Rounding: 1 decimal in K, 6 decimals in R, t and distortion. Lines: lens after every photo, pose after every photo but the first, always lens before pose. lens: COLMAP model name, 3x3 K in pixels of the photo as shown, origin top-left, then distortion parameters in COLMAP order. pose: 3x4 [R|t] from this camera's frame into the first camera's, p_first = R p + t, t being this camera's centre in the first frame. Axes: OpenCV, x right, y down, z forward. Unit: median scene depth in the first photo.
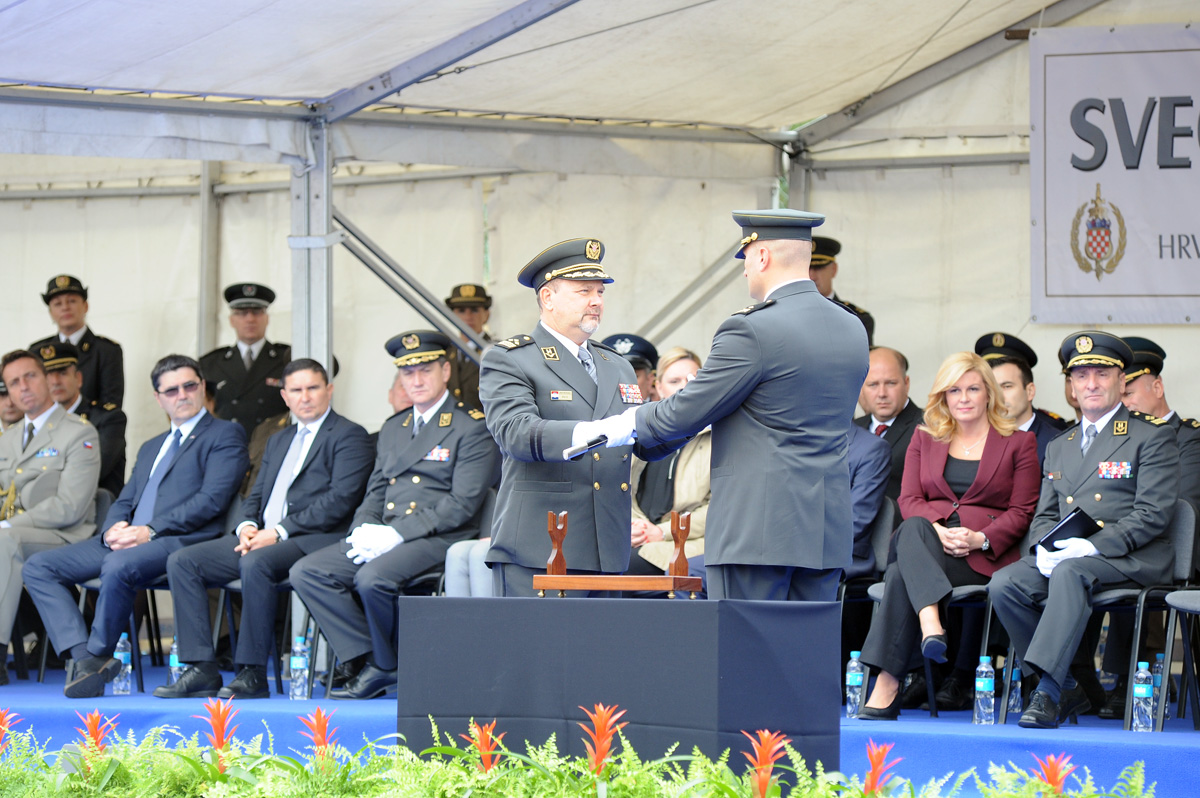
lens RADIAL K [[7249.1, 0, 626.5], [0, 7249.1, 396.0], [0, 0, 1]] dist [3.097212, 2.206019]
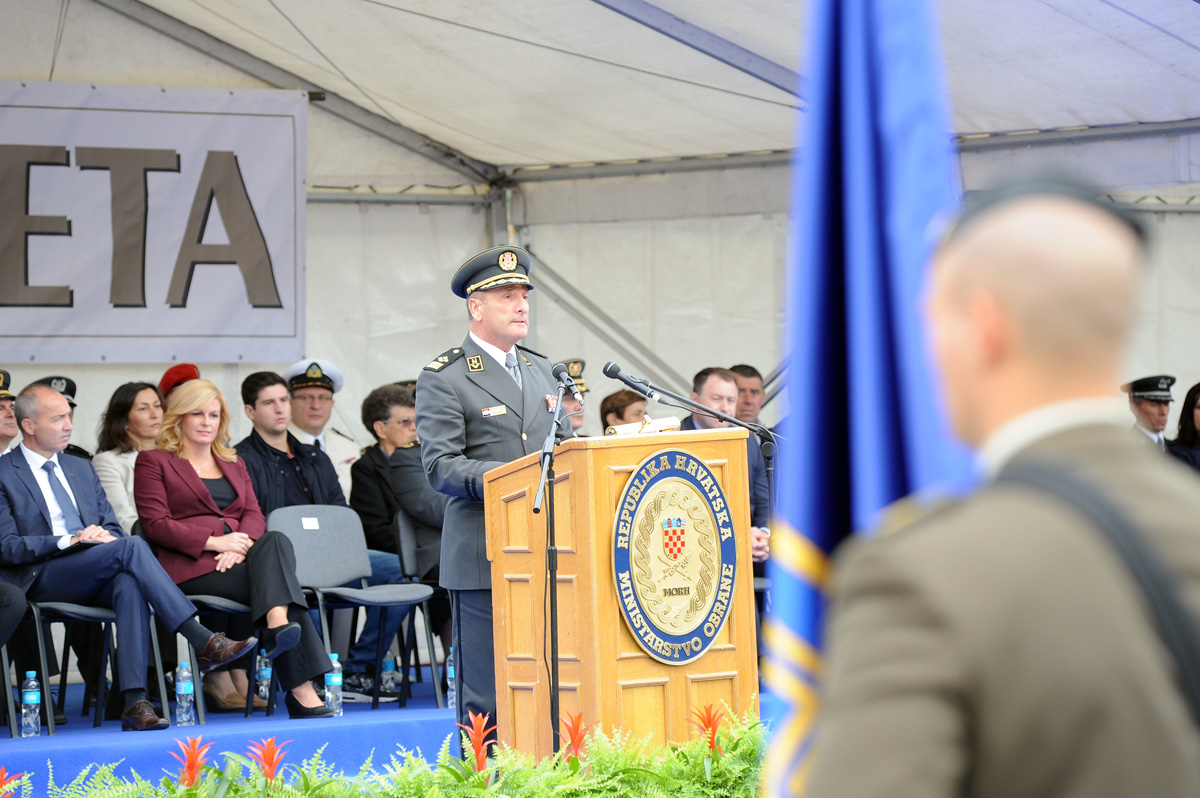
lens RADIAL K [[7249.1, 0, 626.5], [0, 7249.1, 396.0], [0, 0, 1]] dist [3.097212, 2.206019]
pose [[0.122354, -0.000387, 0.992486, -0.860119], [0.017216, 0.999850, -0.001733, -0.000334], [-0.992337, 0.017299, 0.122343, 0.679933]]
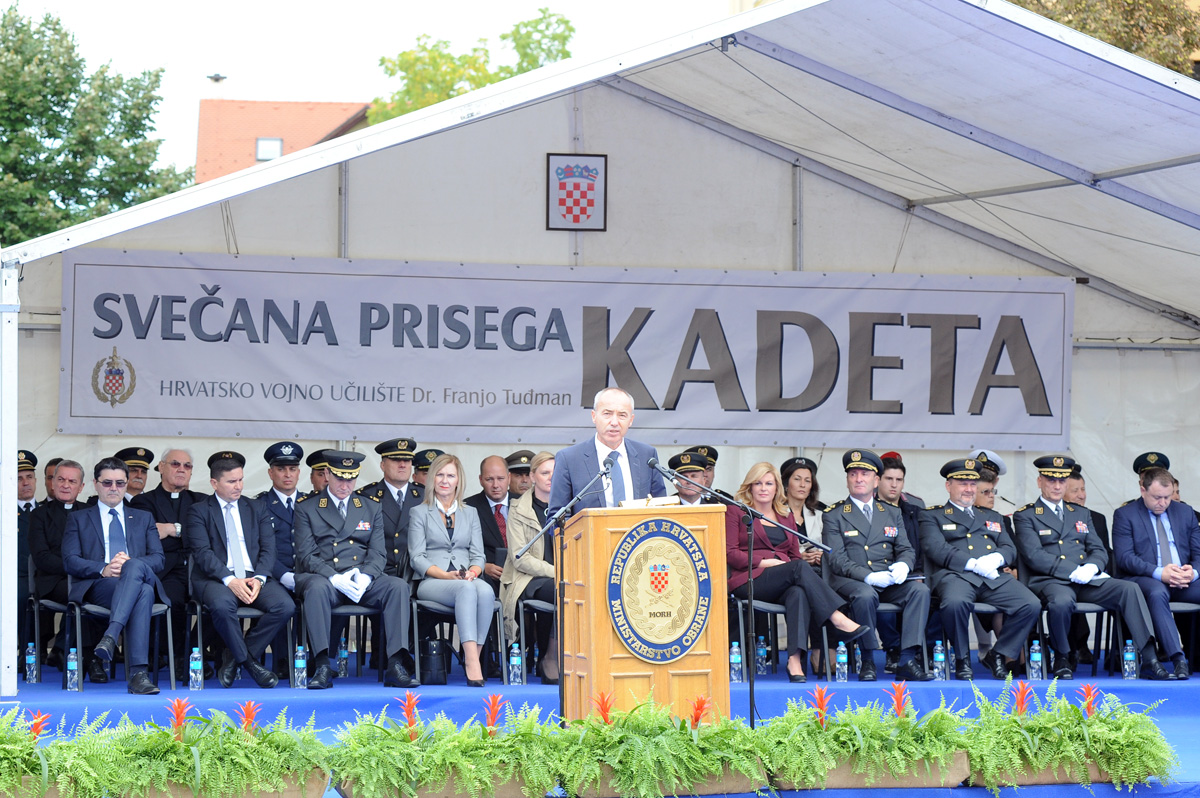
lens RADIAL K [[4207.7, 0, 600.0], [0, 4207.7, 399.0], [0, 0, 1]] dist [0.205907, -1.300262]
pose [[0.496179, 0.017666, 0.868040, -0.684593], [-0.006812, 0.999841, -0.016454, -0.003405], [-0.868193, 0.002251, 0.496221, 0.466202]]
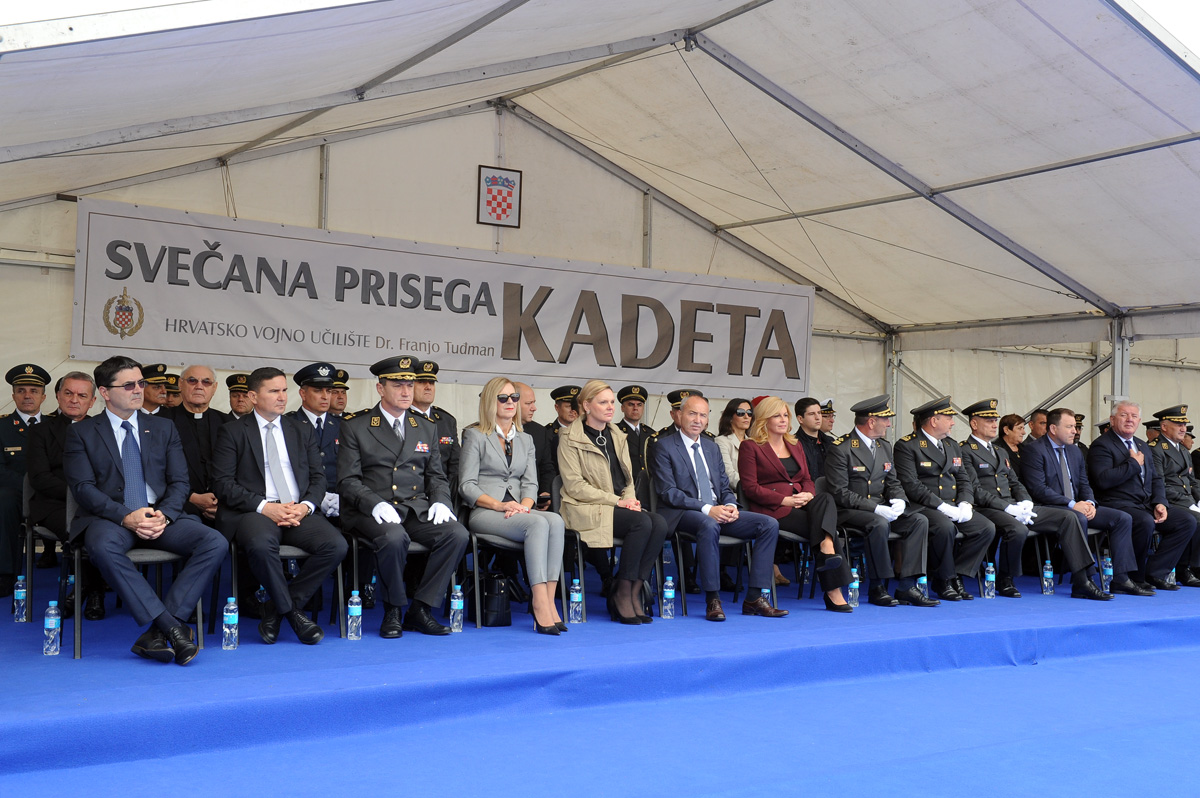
lens RADIAL K [[1322.1, 0, 651.1], [0, 1322.1, 415.7], [0, 0, 1]] dist [0.031570, 0.001284]
pose [[0.244986, 0.017320, 0.969372, -0.230337], [-0.031509, 0.999454, -0.009895, 0.002602], [-0.969014, -0.028120, 0.245398, 0.803087]]
